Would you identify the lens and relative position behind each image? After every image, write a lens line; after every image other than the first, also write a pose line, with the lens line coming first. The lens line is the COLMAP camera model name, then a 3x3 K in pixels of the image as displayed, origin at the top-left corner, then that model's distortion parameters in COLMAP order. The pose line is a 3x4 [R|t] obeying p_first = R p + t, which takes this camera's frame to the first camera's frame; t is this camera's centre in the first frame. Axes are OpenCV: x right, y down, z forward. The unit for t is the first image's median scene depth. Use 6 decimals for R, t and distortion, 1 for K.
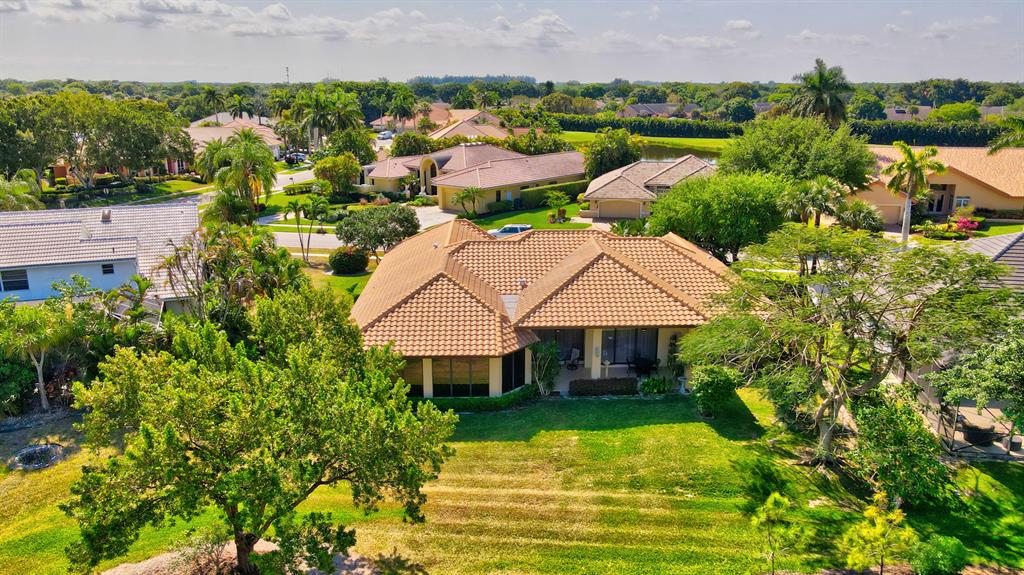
lens RADIAL K [[772.3, 0, 508.6], [0, 772.3, 282.9], [0, 0, 1]] dist [0.015150, 0.005164]
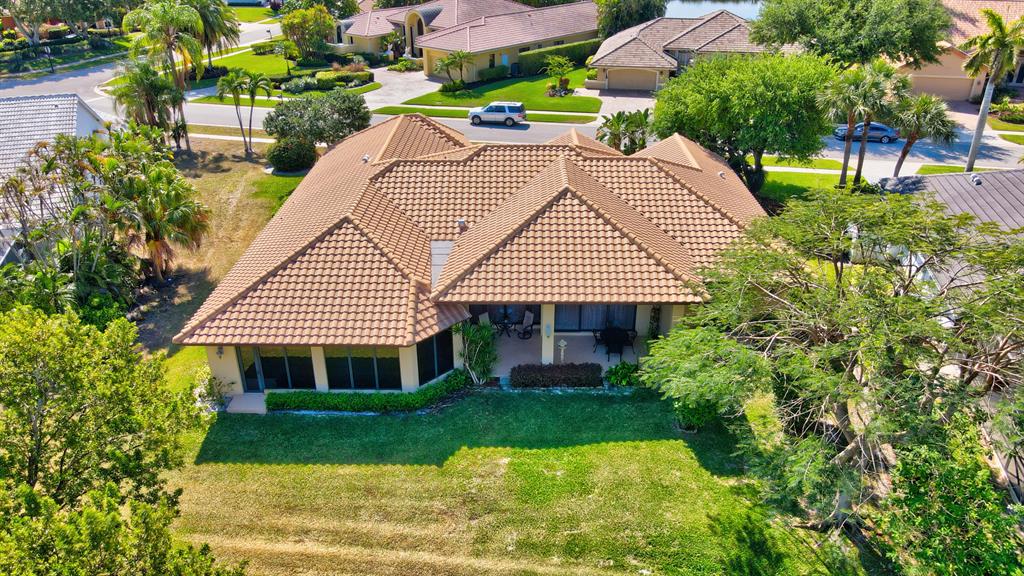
lens RADIAL K [[772.3, 0, 508.6], [0, 772.3, 283.4], [0, 0, 1]] dist [0.015150, 0.005164]
pose [[0.999071, 0.016433, -0.039837, 0.098816], [-0.008073, 0.979444, 0.201557, -0.099768], [0.042331, -0.201048, 0.978666, 0.259367]]
